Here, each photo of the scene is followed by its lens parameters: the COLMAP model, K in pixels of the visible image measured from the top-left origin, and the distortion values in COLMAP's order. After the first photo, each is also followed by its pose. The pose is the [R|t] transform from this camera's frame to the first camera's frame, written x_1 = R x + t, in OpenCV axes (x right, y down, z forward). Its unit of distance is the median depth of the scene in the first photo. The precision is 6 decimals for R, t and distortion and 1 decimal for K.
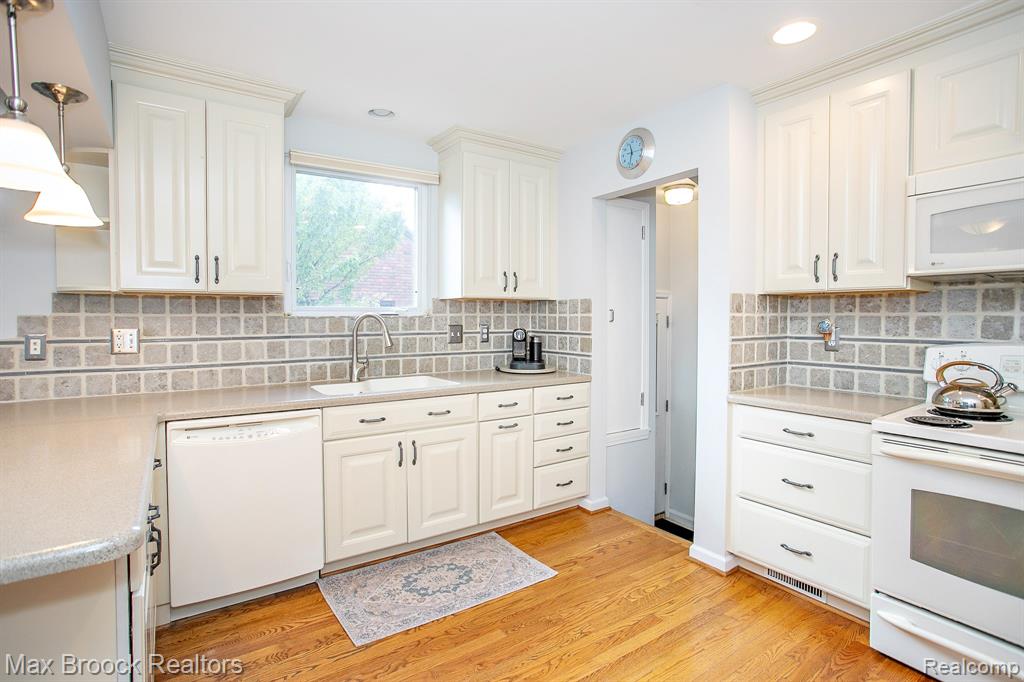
lens RADIAL K [[507.1, 0, 511.6], [0, 507.1, 327.2], [0, 0, 1]] dist [-0.040979, 0.025963]
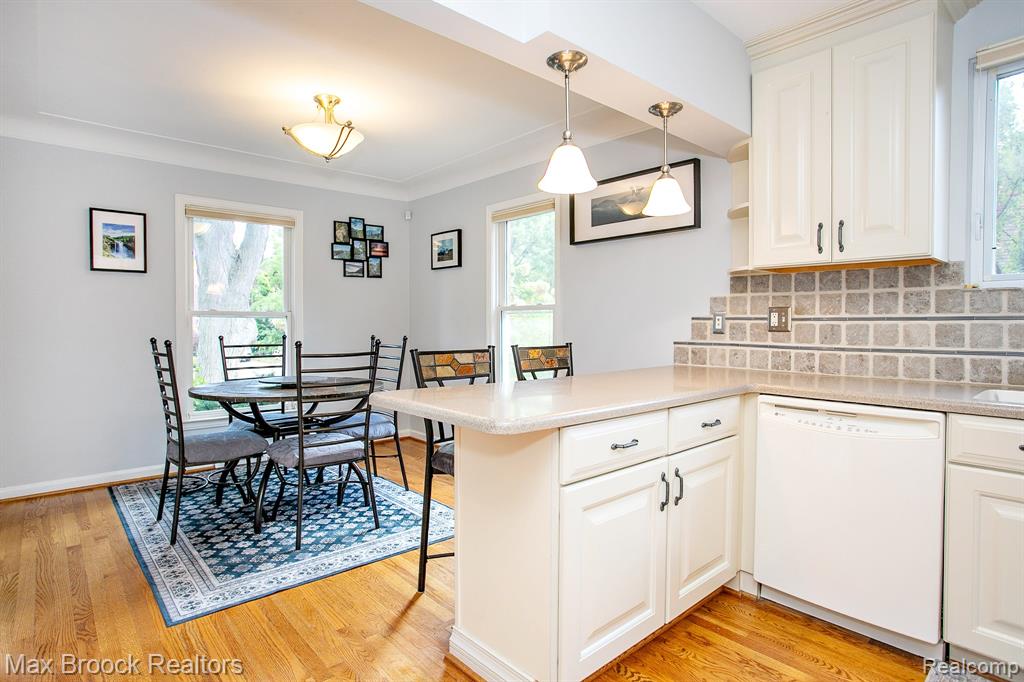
lens RADIAL K [[558.5, 0, 511.8], [0, 558.5, 335.4], [0, 0, 1]] dist [-0.002807, -0.000232]
pose [[0.129876, 0.020620, -0.991316, 0.258801], [-0.026822, 0.999491, 0.017276, 0.048874], [0.991167, 0.024346, 0.130363, 0.265176]]
